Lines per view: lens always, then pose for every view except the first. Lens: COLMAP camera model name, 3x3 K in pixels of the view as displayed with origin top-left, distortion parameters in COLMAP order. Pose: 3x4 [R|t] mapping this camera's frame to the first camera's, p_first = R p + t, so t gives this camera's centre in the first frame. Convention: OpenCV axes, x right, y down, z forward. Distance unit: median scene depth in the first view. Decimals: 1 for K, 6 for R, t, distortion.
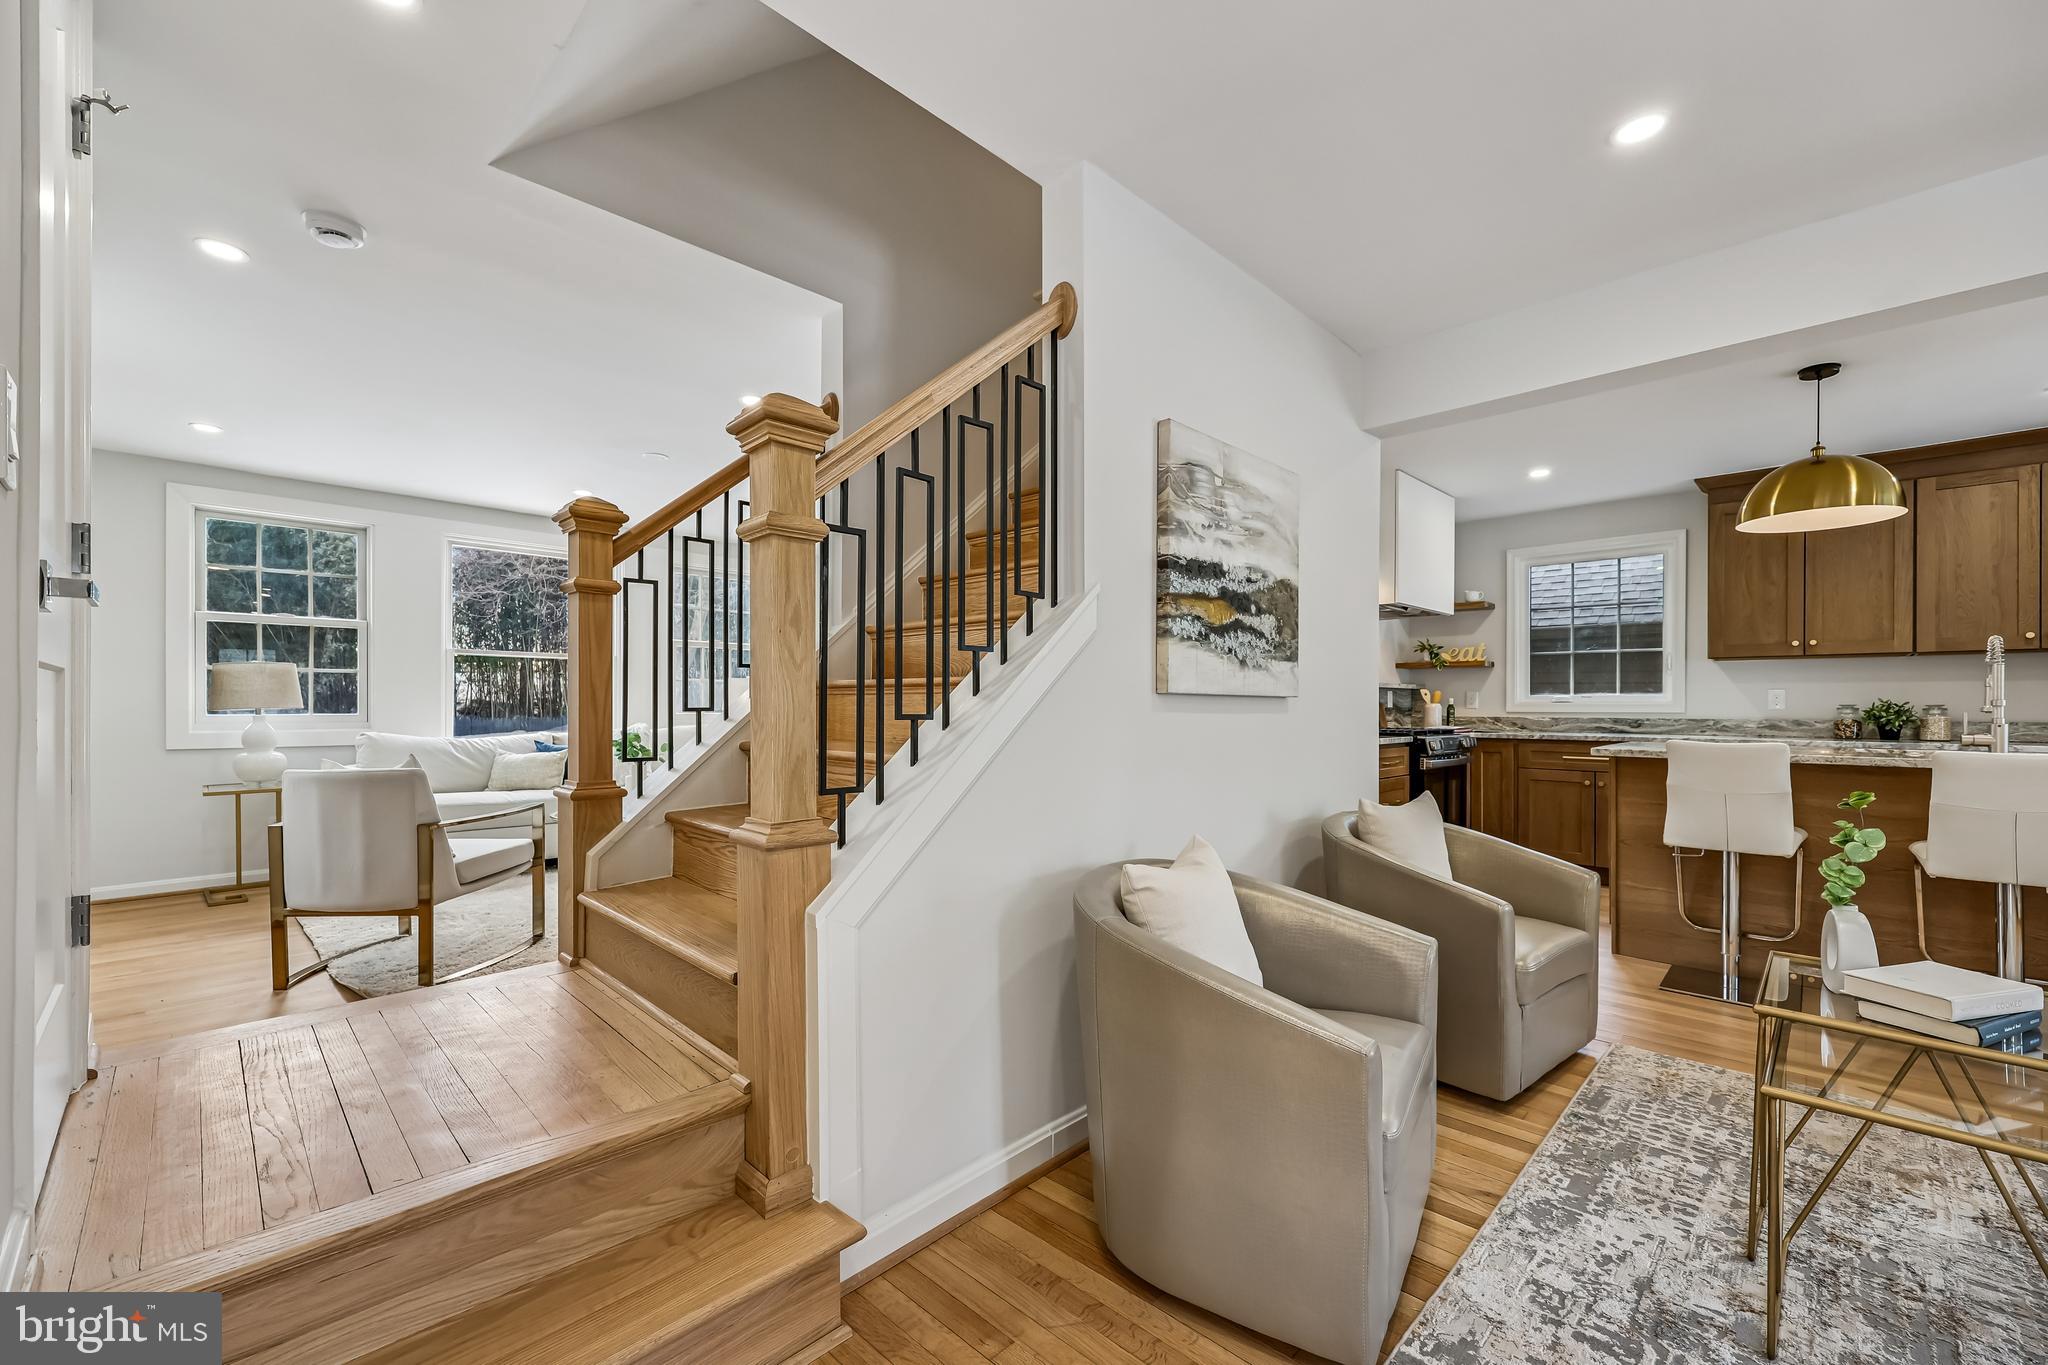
lens RADIAL K [[824.4, 0, 1030.2], [0, 824.4, 706.7], [0, 0, 1]] dist [-0.001592, -0.000140]
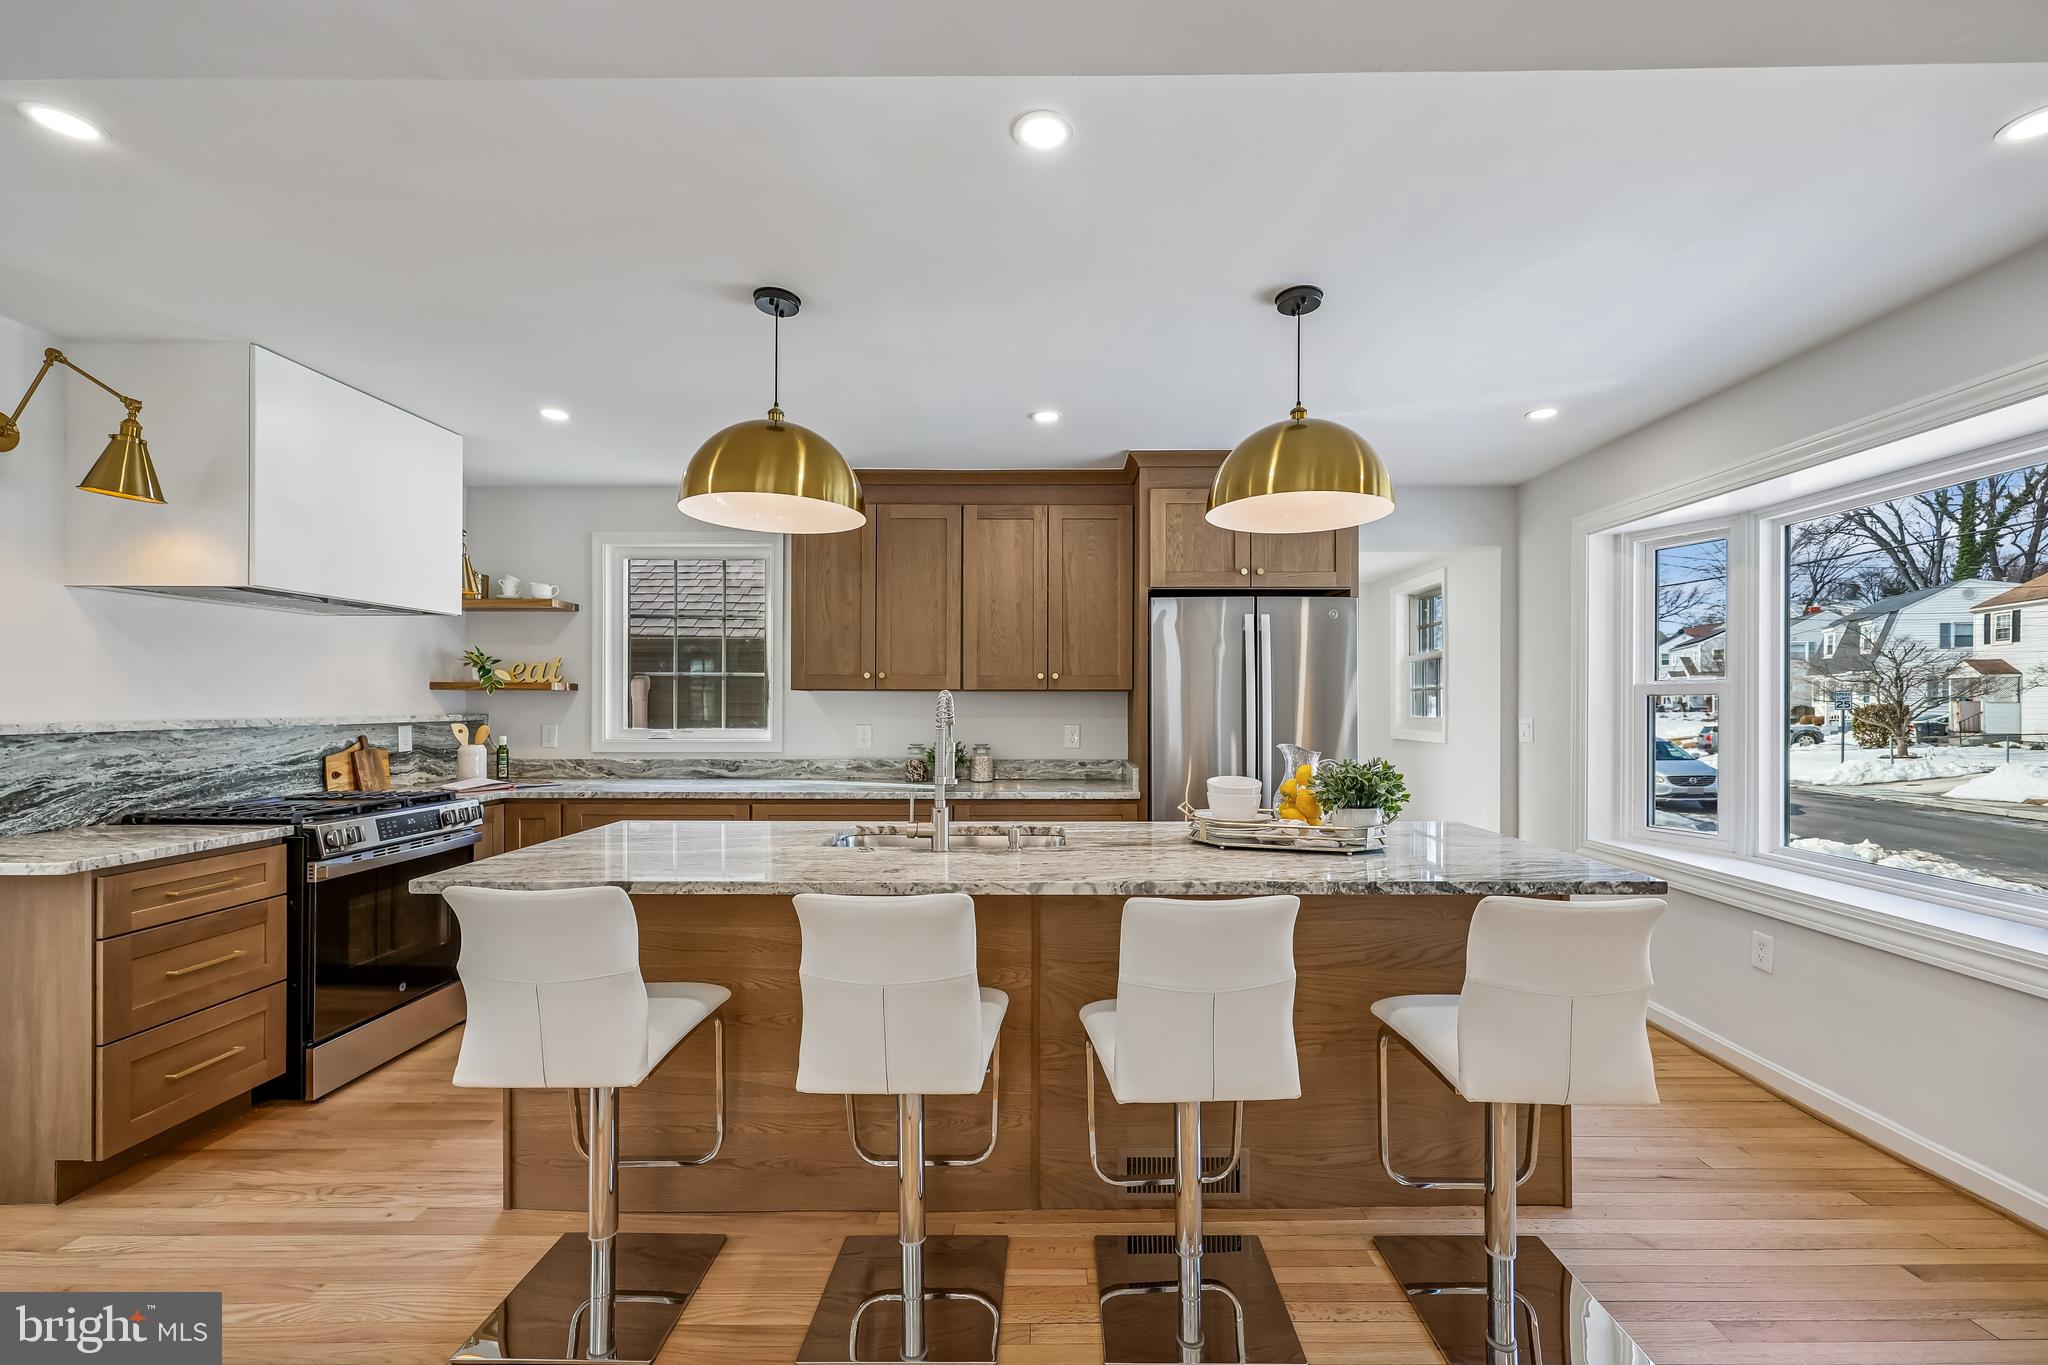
lens RADIAL K [[831.3, 0, 1040.9], [0, 831.3, 700.1], [0, 0, 1]] dist [-0.001559, 0.000189]
pose [[0.718383, -0.000519, 0.695648, 0.796851], [0.001643, 0.999998, -0.000950, -0.087988], [-0.695646, 0.001825, 0.718382, 0.428622]]
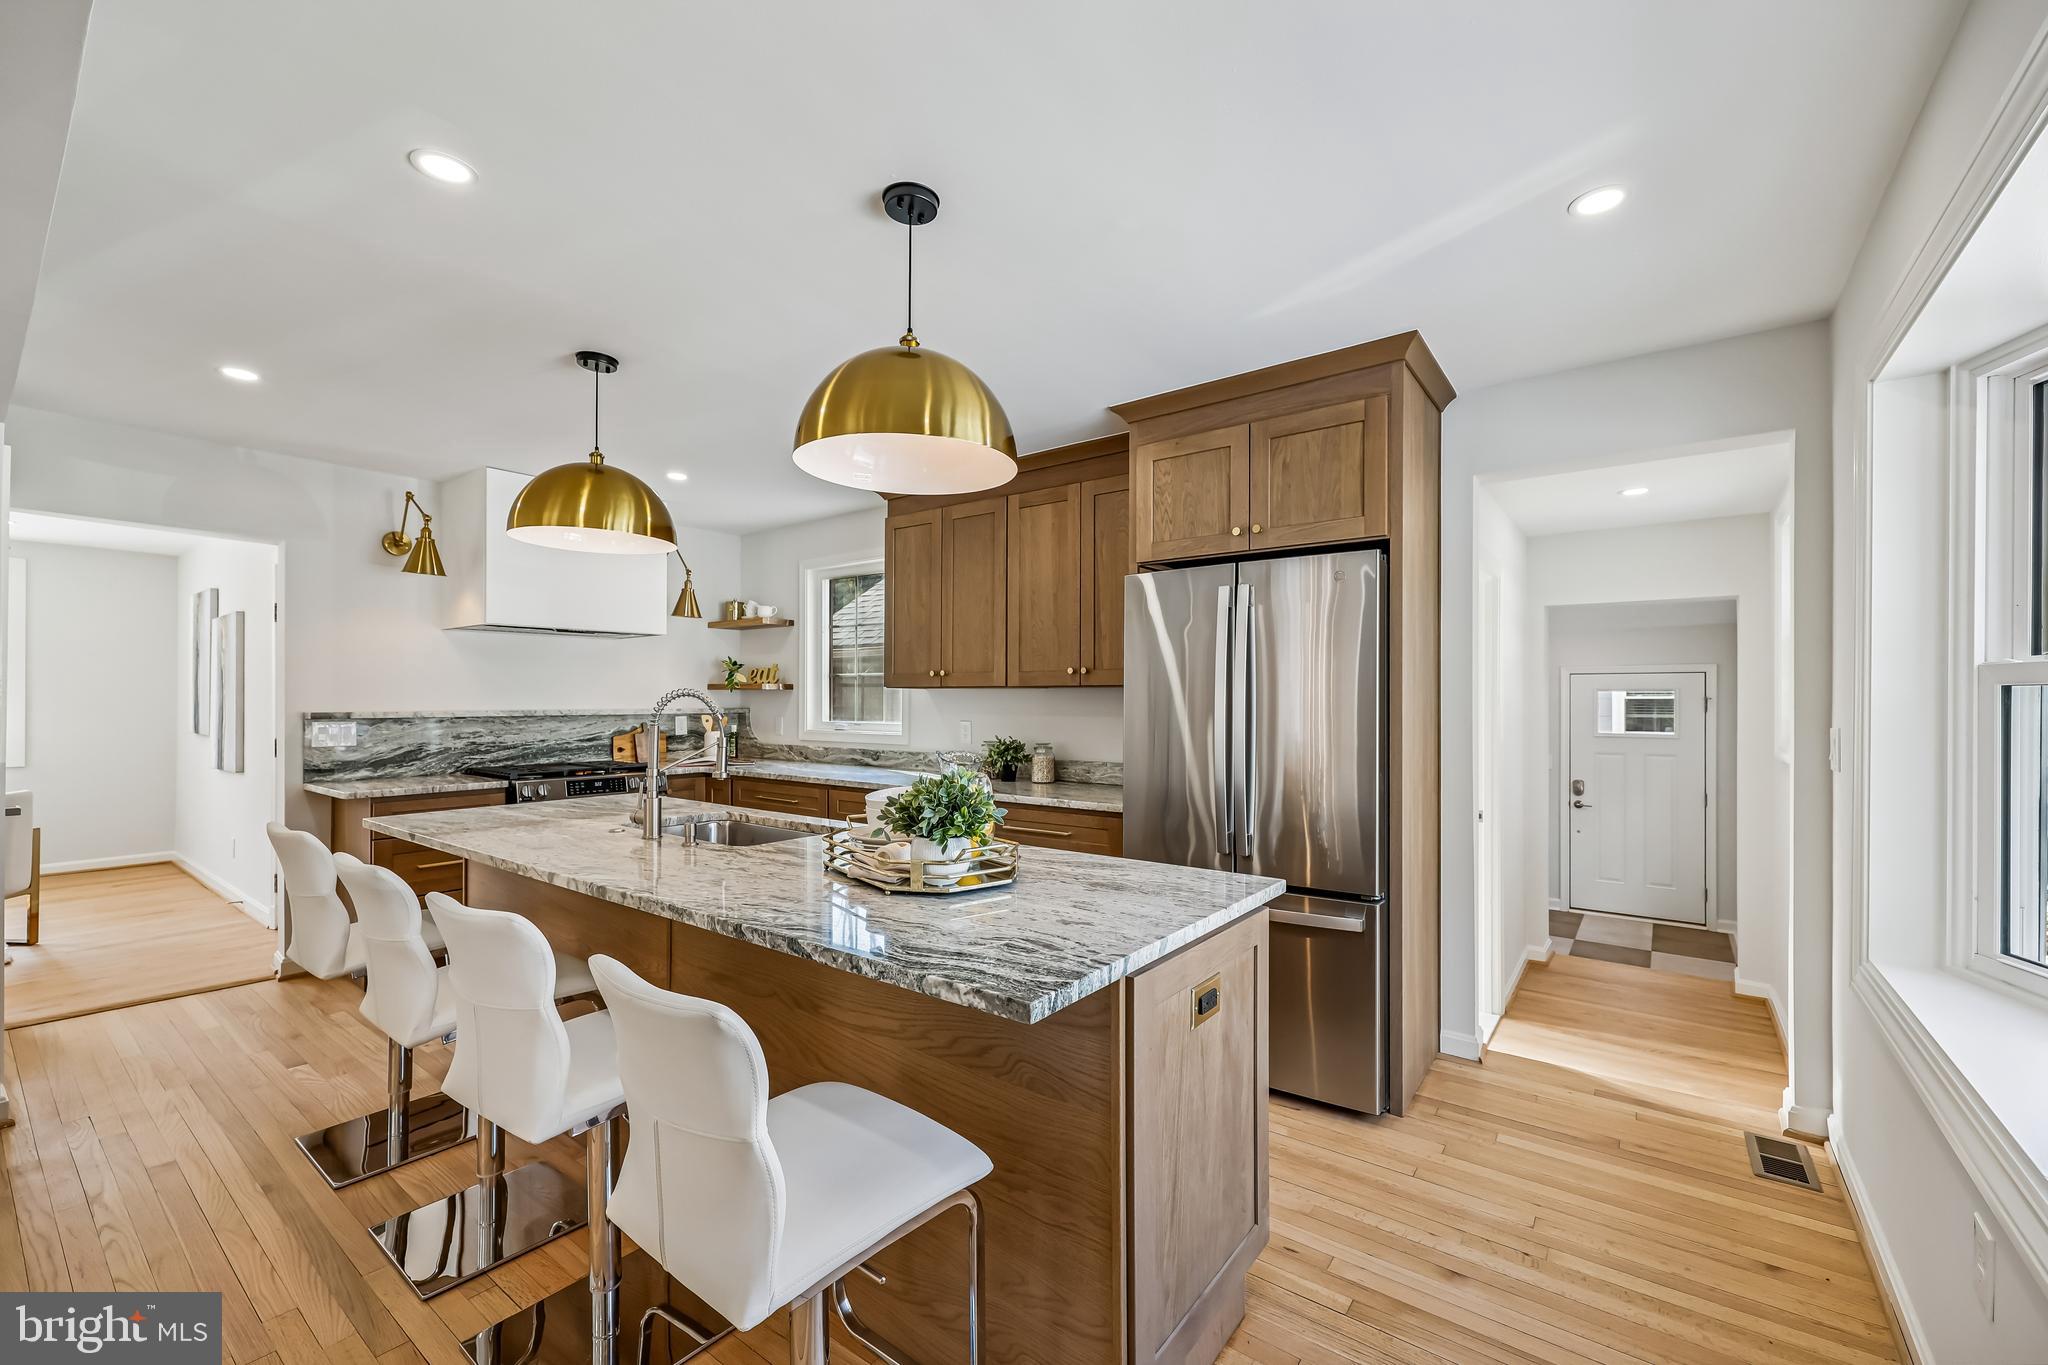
lens RADIAL K [[826.3, 0, 1028.8], [0, 826.3, 694.1], [0, 0, 1]] dist [-0.000185, -0.000023]
pose [[0.991911, -0.001447, 0.126931, 1.622595], [0.002215, 0.999980, -0.005905, -0.085870], [-0.126920, 0.006138, 0.991894, 0.154069]]
